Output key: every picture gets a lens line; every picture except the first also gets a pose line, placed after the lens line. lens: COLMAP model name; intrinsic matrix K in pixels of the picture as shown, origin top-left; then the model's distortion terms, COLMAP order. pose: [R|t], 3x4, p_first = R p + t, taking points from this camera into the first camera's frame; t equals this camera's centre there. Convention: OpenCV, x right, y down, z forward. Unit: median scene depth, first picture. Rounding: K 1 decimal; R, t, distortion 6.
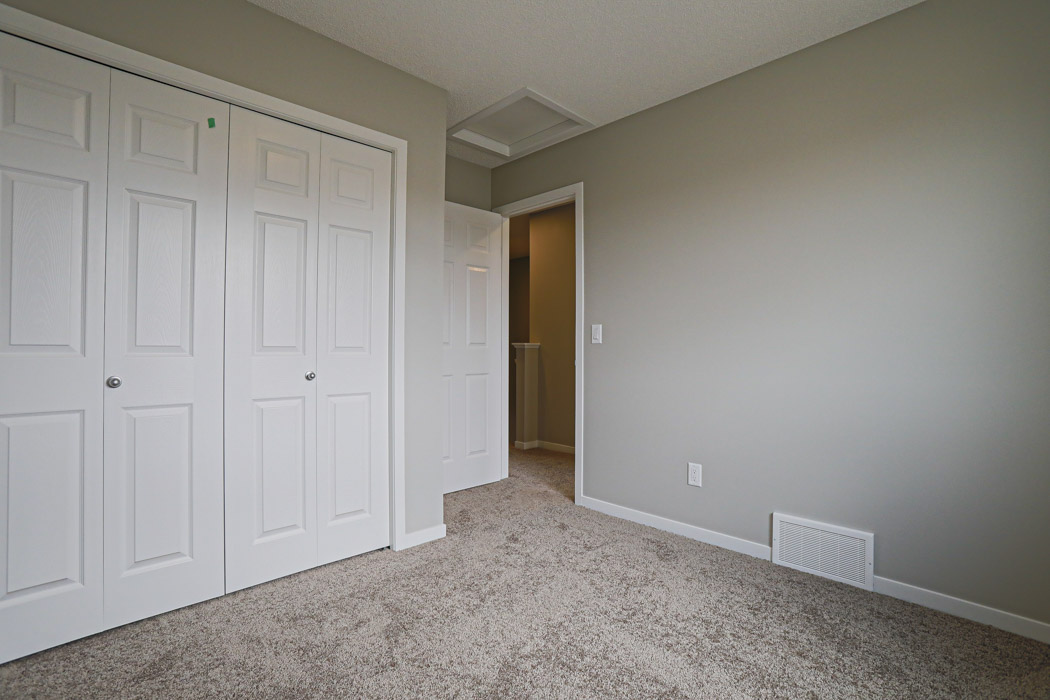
lens RADIAL K [[478.9, 0, 517.4], [0, 478.9, 345.7], [0, 0, 1]] dist [-0.069760, 0.026993]
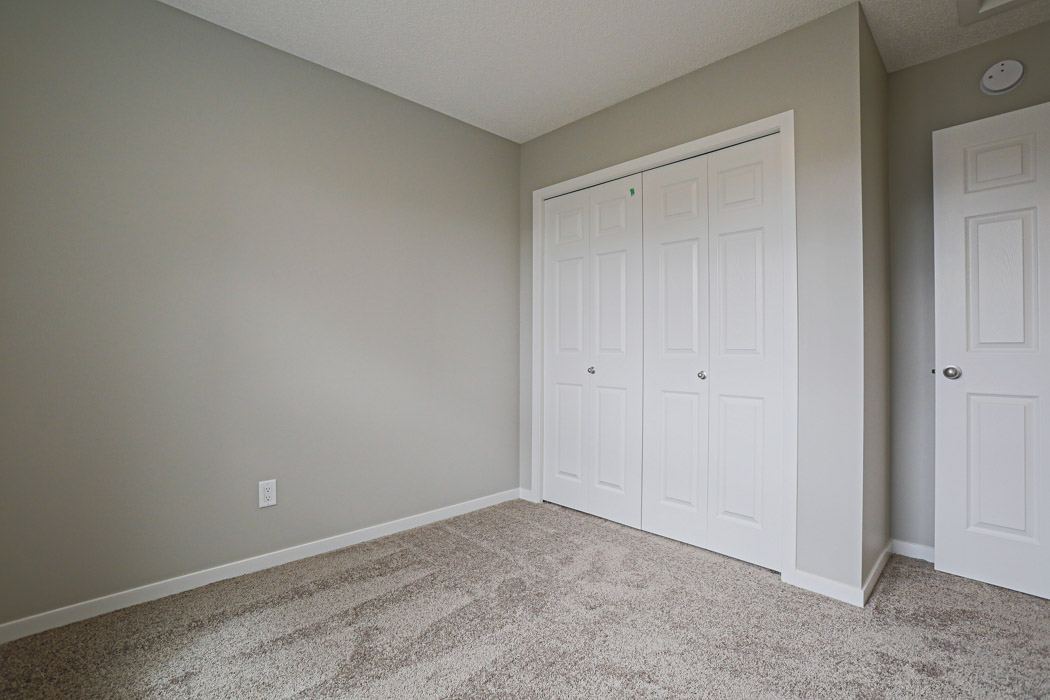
lens RADIAL K [[478.9, 0, 517.4], [0, 478.9, 345.7], [0, 0, 1]] dist [-0.069760, 0.026993]
pose [[-0.011113, -0.008861, -0.999899, 0.668571], [0.000484, 0.999961, -0.008867, 0.003482], [0.999938, -0.000583, -0.011109, 0.556042]]
